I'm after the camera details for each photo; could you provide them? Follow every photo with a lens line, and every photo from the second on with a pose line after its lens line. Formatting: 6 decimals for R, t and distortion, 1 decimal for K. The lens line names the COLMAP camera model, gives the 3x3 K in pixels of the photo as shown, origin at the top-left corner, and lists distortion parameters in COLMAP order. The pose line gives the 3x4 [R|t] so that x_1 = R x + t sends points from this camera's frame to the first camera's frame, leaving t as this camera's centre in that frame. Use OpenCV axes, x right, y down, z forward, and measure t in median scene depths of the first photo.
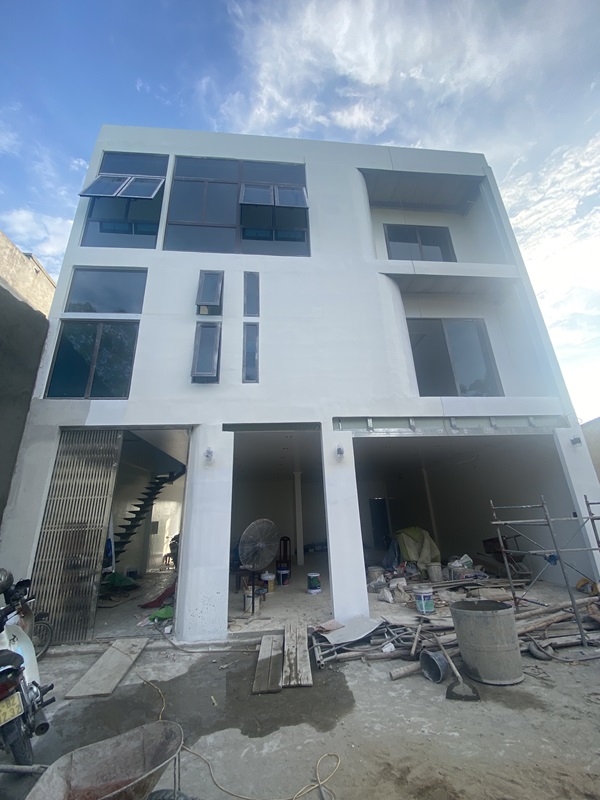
lens RADIAL K [[322.9, 0, 300.0], [0, 322.9, 400.0], [0, 0, 1]] dist [0.018743, -0.019760]
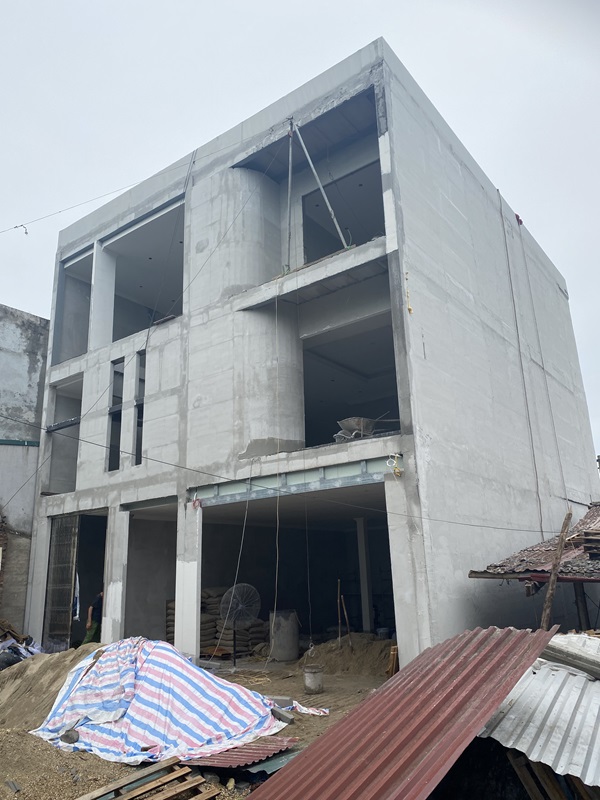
lens RADIAL K [[642.6, 0, 300.0], [0, 642.6, 400.0], [0, 0, 1]] dist [0.002281, -0.001416]
pose [[0.735634, -0.175907, -0.654140, 1.766291], [0.225773, 0.974147, -0.008061, -0.126437], [0.638646, -0.141757, 0.756331, -0.294804]]
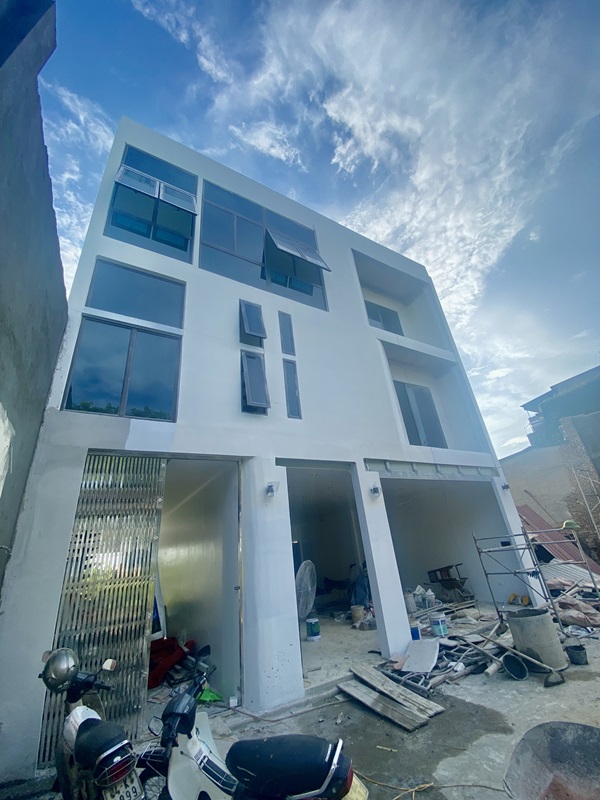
lens RADIAL K [[322.9, 0, 300.0], [0, 322.9, 400.0], [0, 0, 1]] dist [0.018743, -0.019760]
pose [[0.909479, 0.132232, 0.394161, -0.546509], [-0.079277, 0.985834, -0.147802, 0.038031], [-0.408122, 0.103175, 0.907078, 0.072155]]
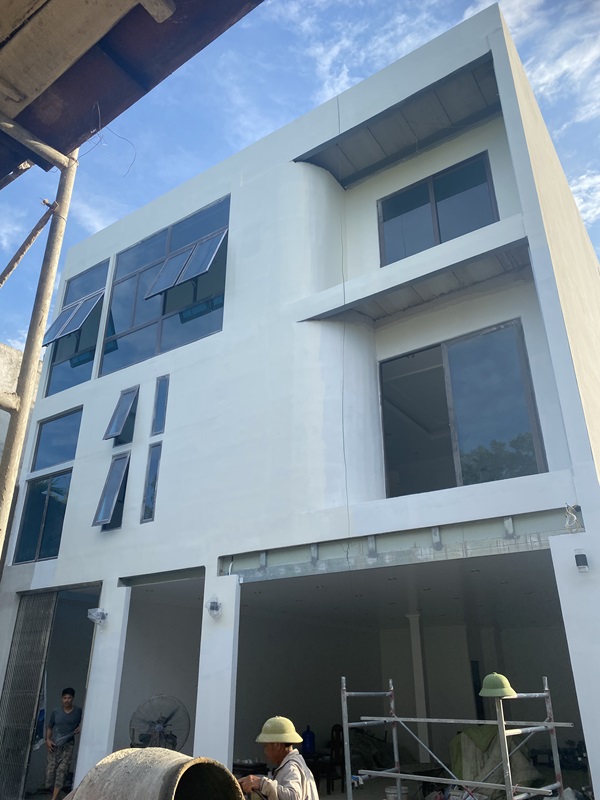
lens RADIAL K [[619.4, 0, 305.0], [0, 619.4, 396.2], [0, 0, 1]] dist [0.003652, -0.001671]
pose [[0.769098, -0.237140, -0.593509, 1.178622], [0.185584, 0.971469, -0.147668, -0.057559], [0.611593, 0.003425, 0.791165, -0.009152]]
